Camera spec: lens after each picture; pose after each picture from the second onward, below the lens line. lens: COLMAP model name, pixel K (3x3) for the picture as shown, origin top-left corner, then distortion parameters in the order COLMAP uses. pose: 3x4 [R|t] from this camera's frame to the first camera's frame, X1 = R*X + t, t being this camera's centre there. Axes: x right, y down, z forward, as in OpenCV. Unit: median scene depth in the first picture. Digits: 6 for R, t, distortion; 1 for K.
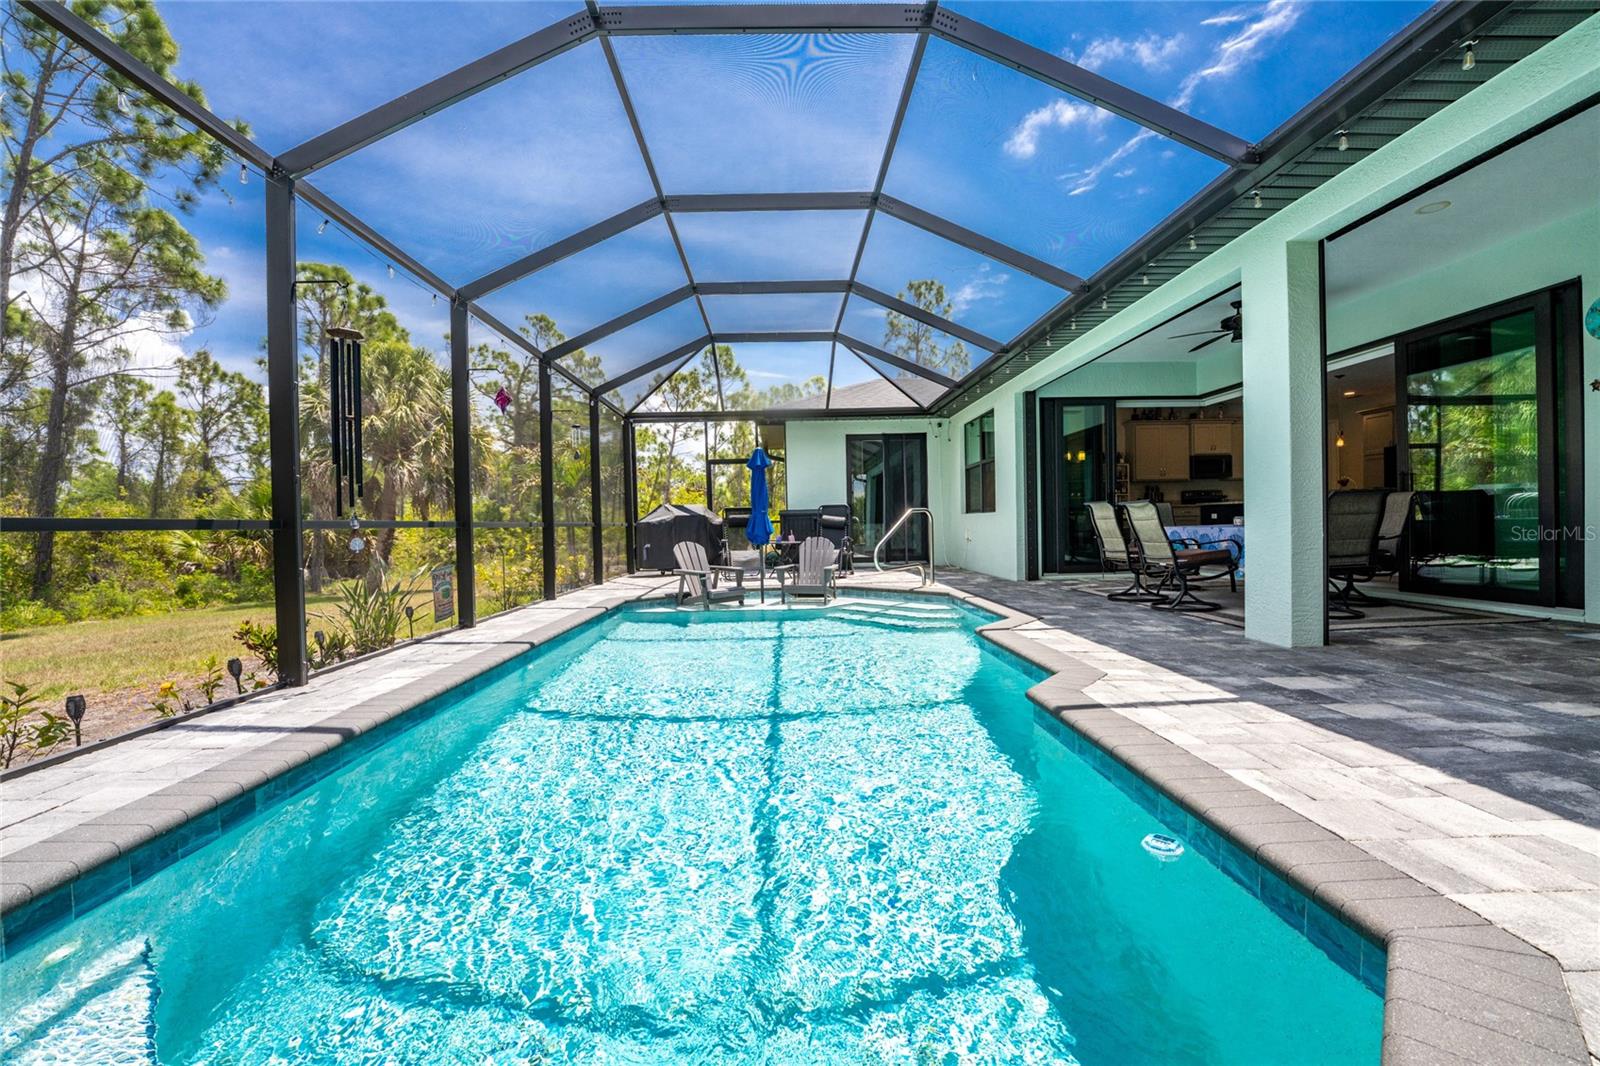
lens RADIAL K [[645.1, 0, 800.0], [0, 645.1, 533.0], [0, 0, 1]] dist [-0.022656, 0.000105]
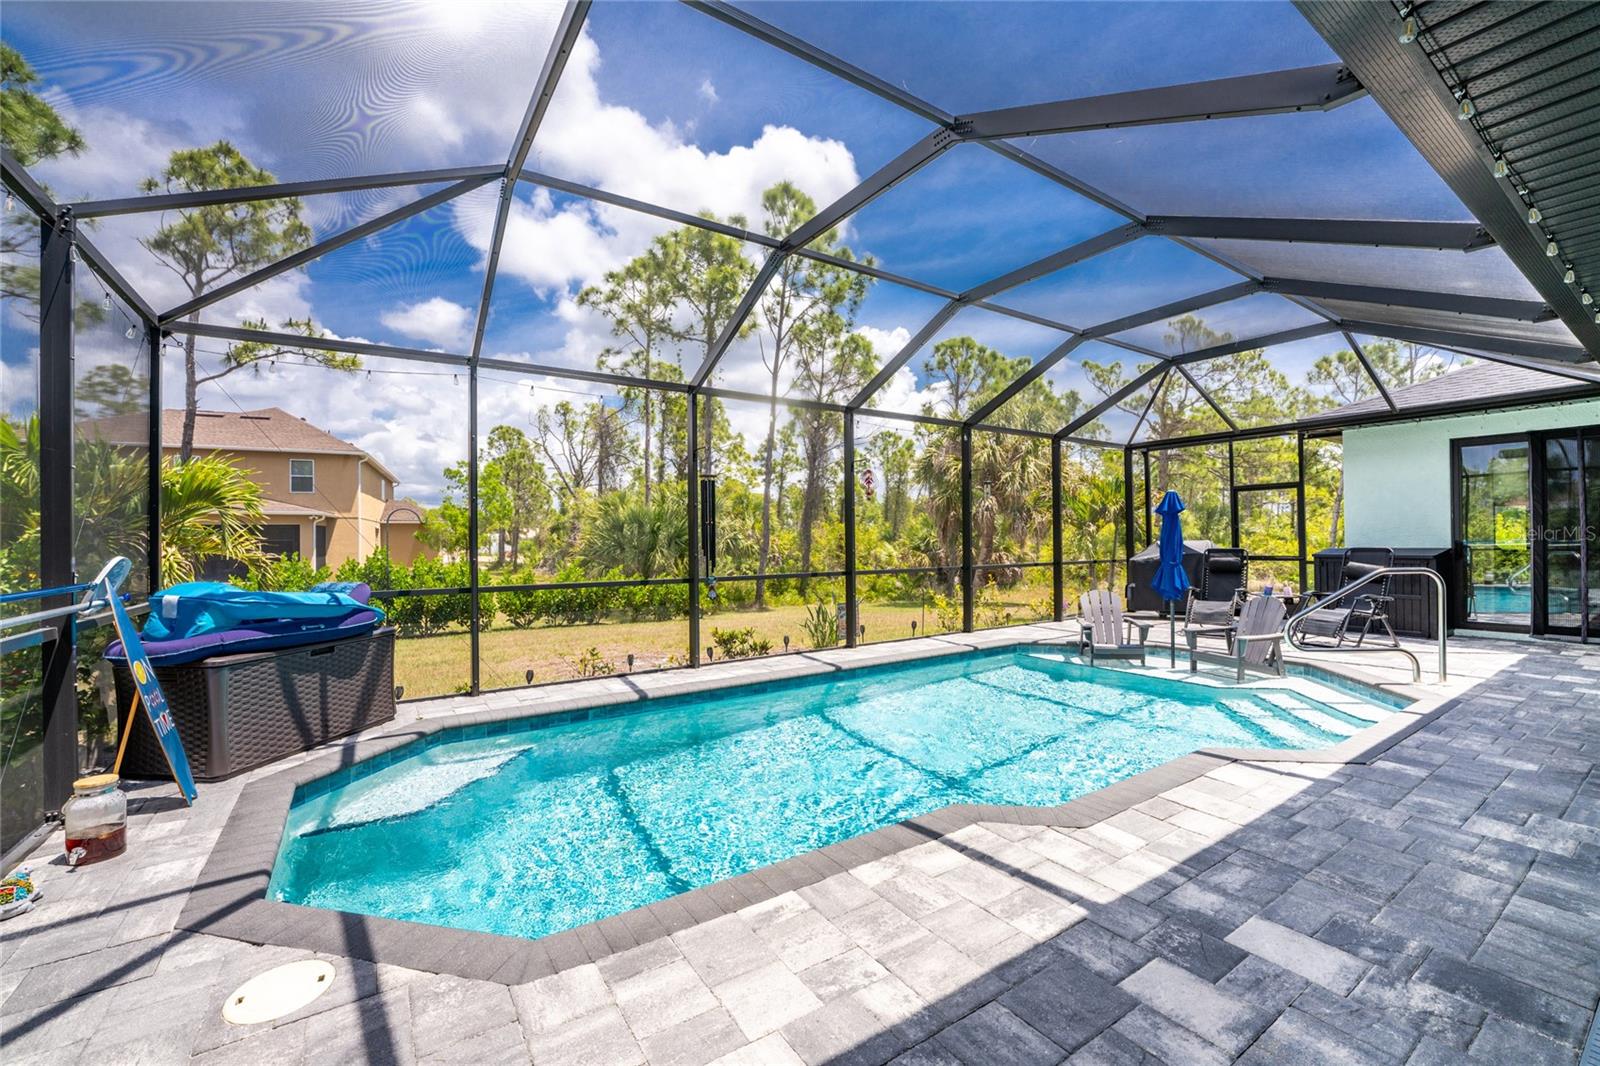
lens RADIAL K [[656.8, 0, 800.0], [0, 656.8, 533.0], [0, 0, 1]] dist [-0.022759, 0.000113]
pose [[0.535620, 0.006648, -0.844433, 0.423286], [-0.013709, 0.999906, -0.000823, -0.066917], [0.844348, 0.012017, 0.535661, 0.100306]]
